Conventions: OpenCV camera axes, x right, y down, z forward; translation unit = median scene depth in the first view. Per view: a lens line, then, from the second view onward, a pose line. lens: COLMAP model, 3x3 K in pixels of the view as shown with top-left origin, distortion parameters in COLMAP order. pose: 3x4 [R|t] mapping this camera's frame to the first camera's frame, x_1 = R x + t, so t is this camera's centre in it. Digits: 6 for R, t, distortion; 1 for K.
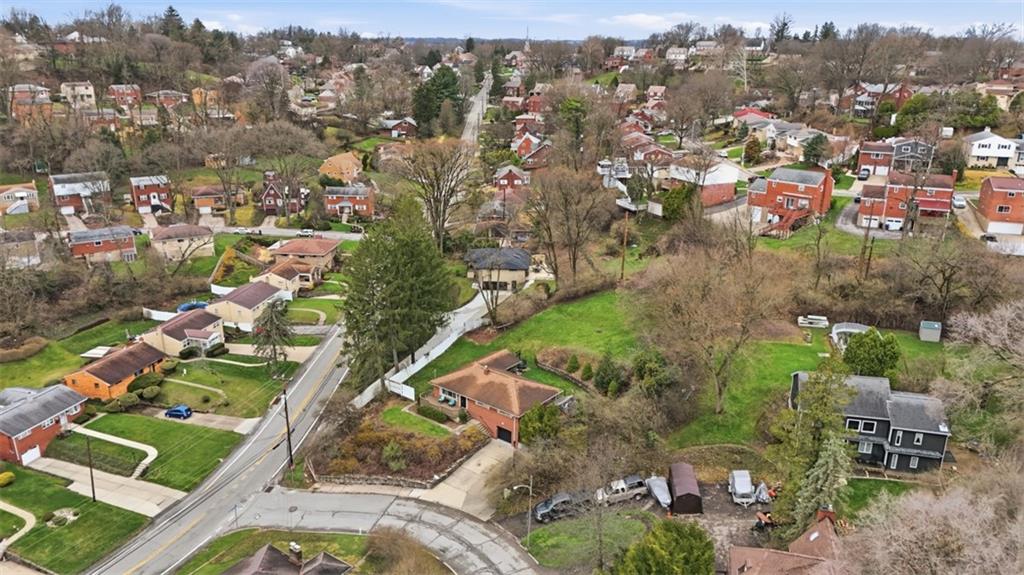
lens RADIAL K [[739.0, 0, 512.0], [0, 739.0, 287.5], [0, 0, 1]] dist [0.087670, -0.107769]
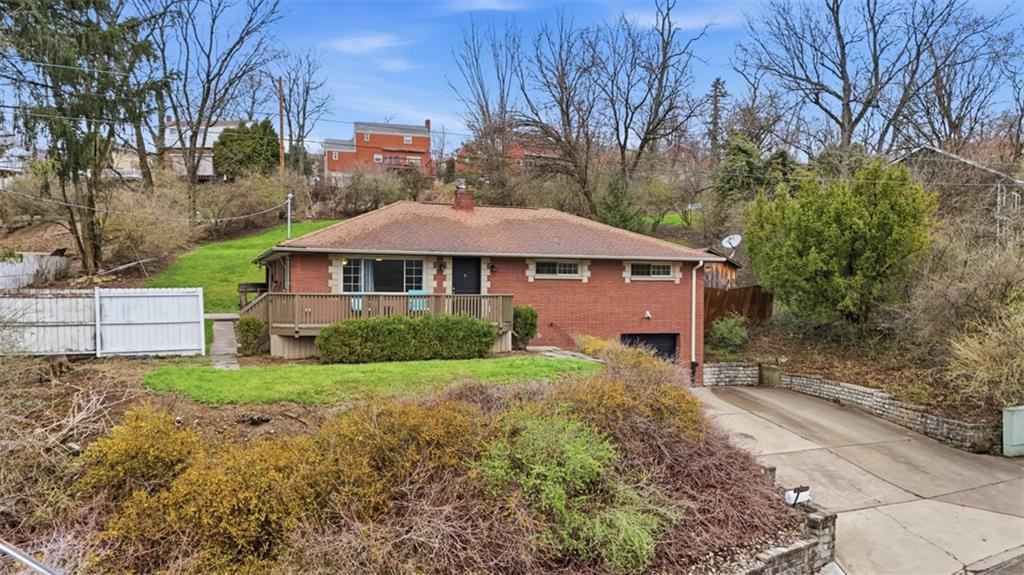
lens RADIAL K [[767.9, 0, 529.4], [0, 767.9, 298.0], [0, 0, 1]] dist [0.090353, -0.125391]
pose [[0.486171, -0.007507, 0.873831, -0.274090], [0.261629, 0.955345, -0.137354, 0.194631], [-0.833779, 0.295397, 0.466425, 0.851654]]
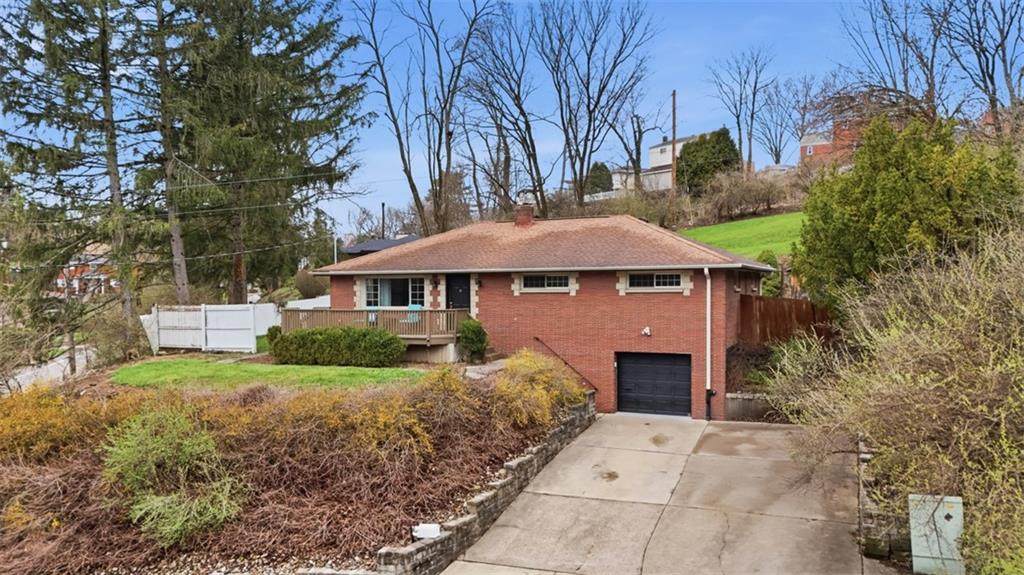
lens RADIAL K [[792.6, 0, 516.1], [0, 792.6, 299.8], [0, 0, 1]] dist [0.041006, -0.000673]
pose [[0.966419, -0.010111, 0.256772, -0.115954], [0.085469, 0.954985, -0.284075, 0.231755], [-0.242341, 0.296481, 0.923780, 0.722008]]
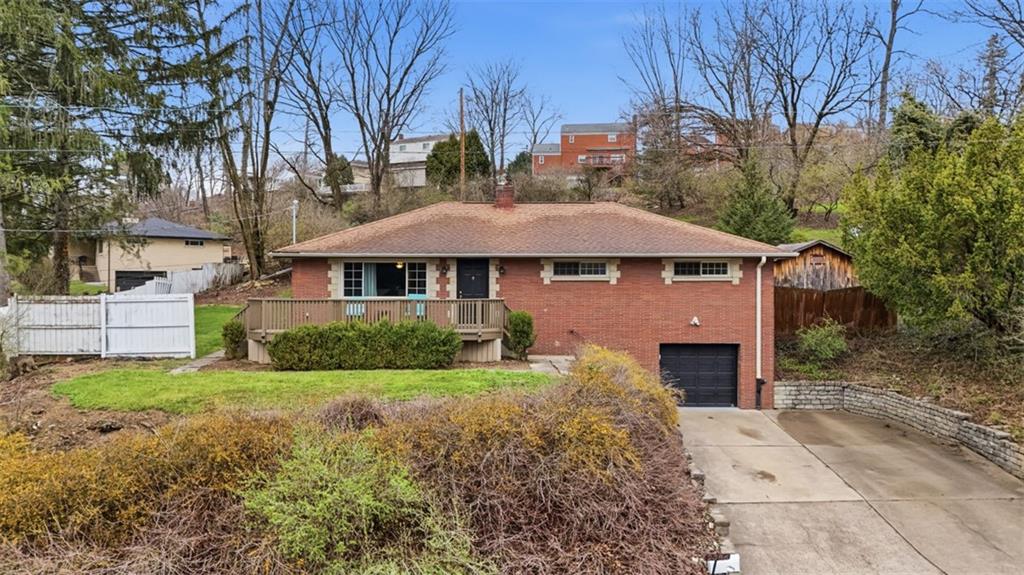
lens RADIAL K [[767.1, 0, 512.0], [0, 767.1, 287.5], [0, 0, 1]] dist [0.059632, -0.055606]
pose [[0.767168, -0.001037, 0.641446, -0.205343], [0.197178, 0.951962, -0.234285, 0.207691], [-0.610389, 0.306215, 0.730519, 0.806234]]
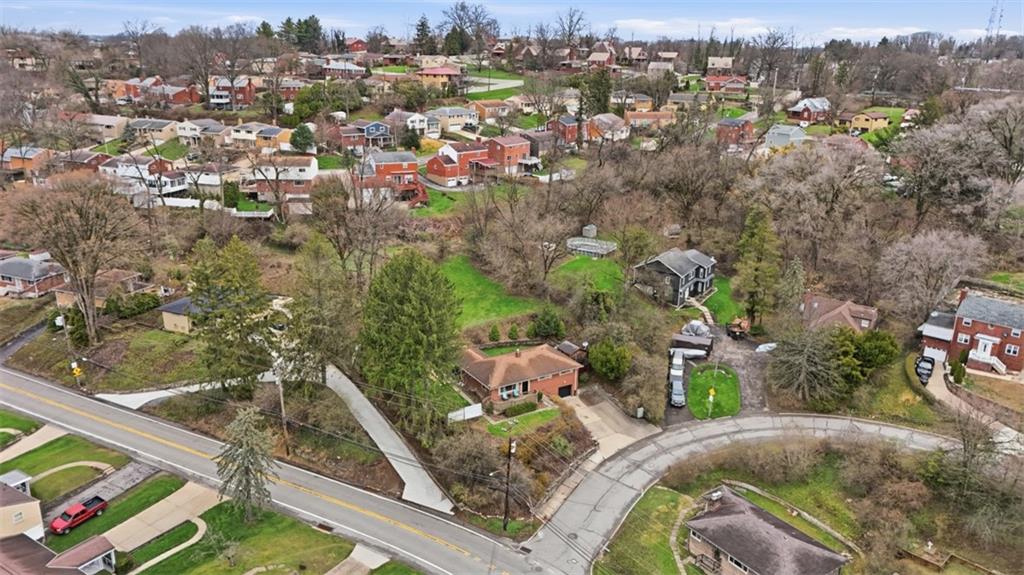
lens RADIAL K [[739.0, 0, 512.0], [0, 739.0, 287.5], [0, 0, 1]] dist [0.087670, -0.107769]
pose [[0.340710, -0.287502, 0.895131, -0.963972], [0.278523, 0.940223, 0.195972, -0.188783], [-0.897965, 0.182545, 0.400419, 0.558905]]
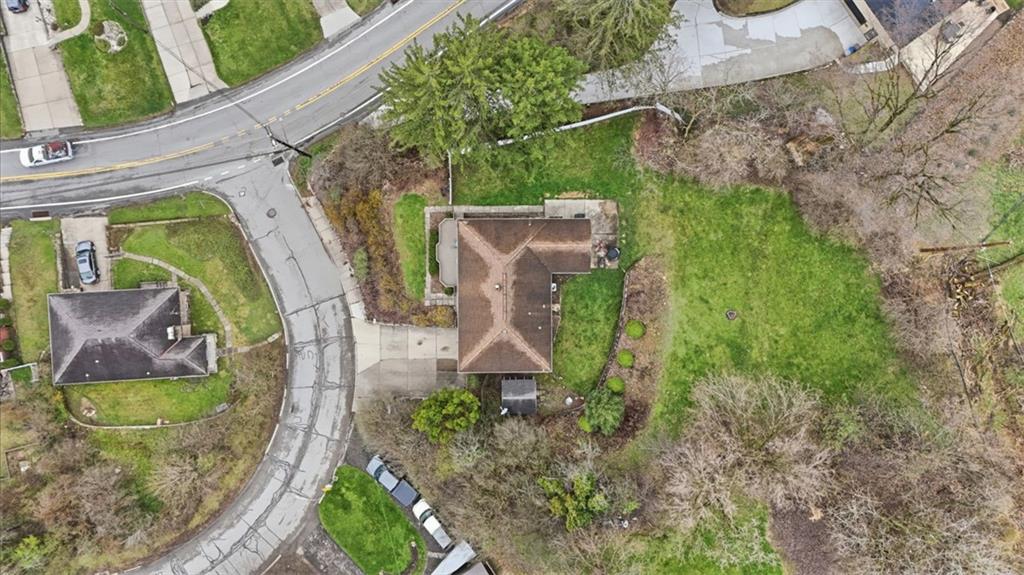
lens RADIAL K [[739.0, 0, 512.0], [0, 739.0, 287.5], [0, 0, 1]] dist [0.087670, -0.107769]
pose [[0.626612, 0.779153, 0.016675, -0.038766], [-0.268232, 0.195531, 0.943302, -0.588635], [0.731716, -0.595558, 0.331516, 0.758382]]
